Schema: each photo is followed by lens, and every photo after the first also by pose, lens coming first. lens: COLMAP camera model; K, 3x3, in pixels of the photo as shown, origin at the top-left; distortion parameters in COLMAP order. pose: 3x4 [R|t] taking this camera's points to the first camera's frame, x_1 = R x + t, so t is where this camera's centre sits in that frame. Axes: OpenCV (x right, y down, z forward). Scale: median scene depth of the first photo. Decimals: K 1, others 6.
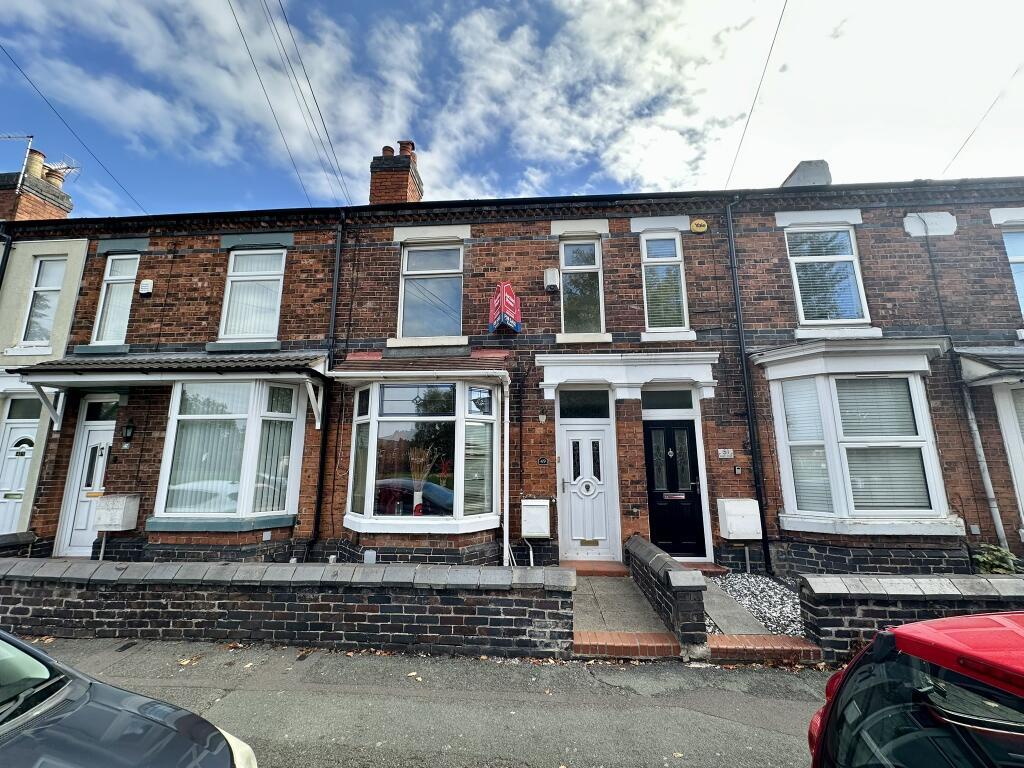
lens RADIAL K [[409.3, 0, 510.0], [0, 409.3, 385.3], [0, 0, 1]] dist [-0.002201, 0.000549]
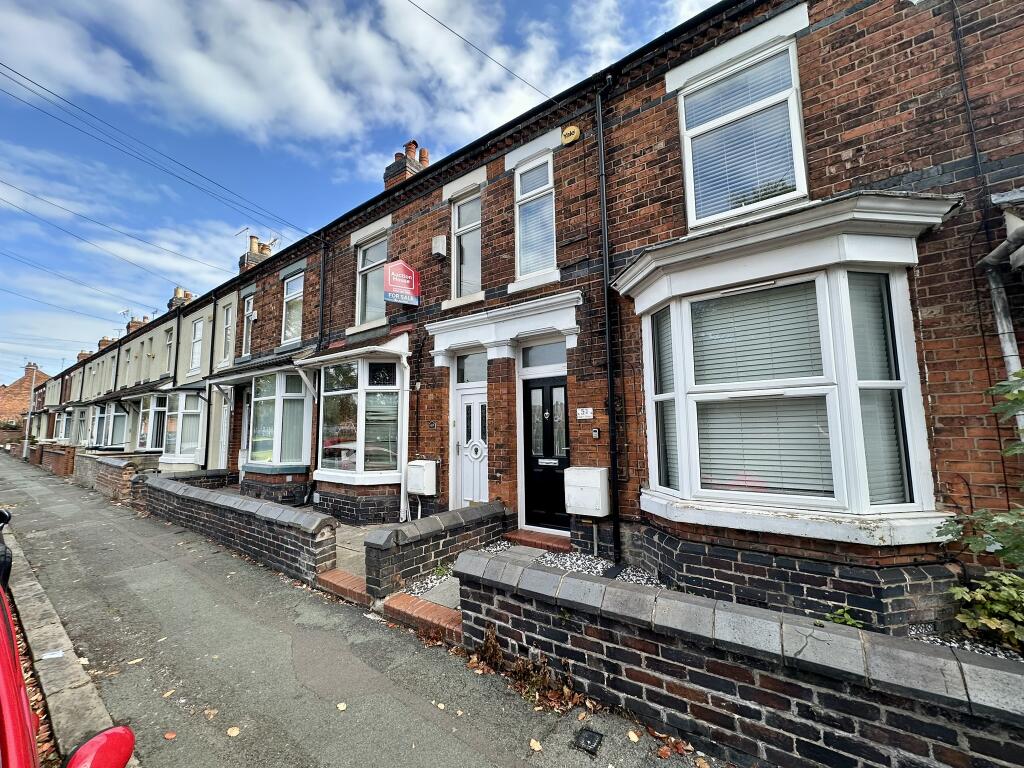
lens RADIAL K [[409.3, 0, 508.9], [0, 409.3, 385.6], [0, 0, 1]] dist [-0.002201, 0.000549]
pose [[0.840248, -0.064257, -0.538382, 0.809935], [0.108874, 0.992724, 0.051435, 0.049488], [0.531159, -0.101834, 0.841130, 0.218613]]
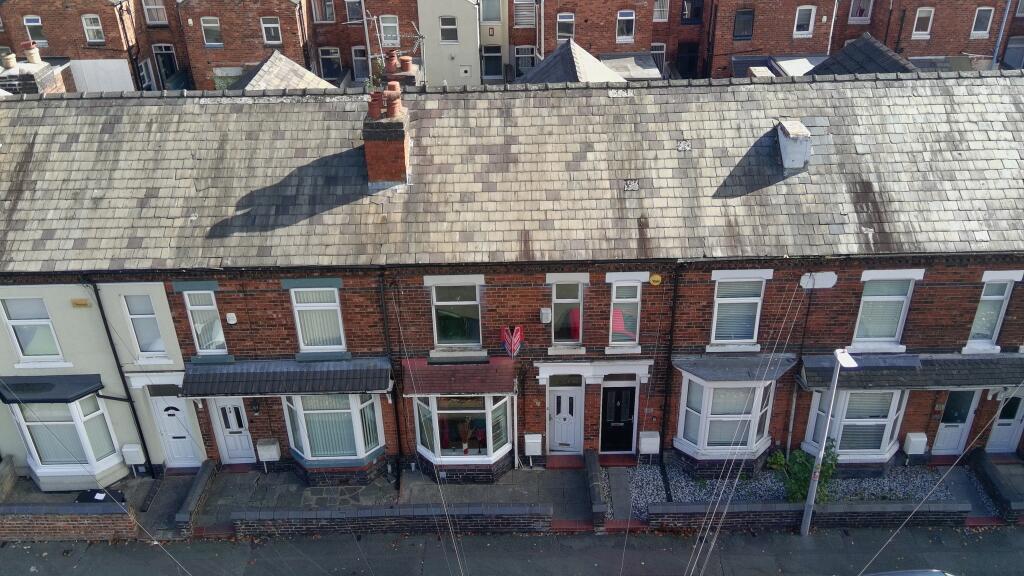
lens RADIAL K [[854.3, 0, 513.1], [0, 854.3, 288.5], [0, 0, 1]] dist [0.077346, -0.007058]
pose [[0.997169, -0.051545, 0.054741, -0.172322], [0.002822, 0.753180, 0.657808, -2.363814], [-0.075137, -0.655791, 0.751194, -1.173090]]
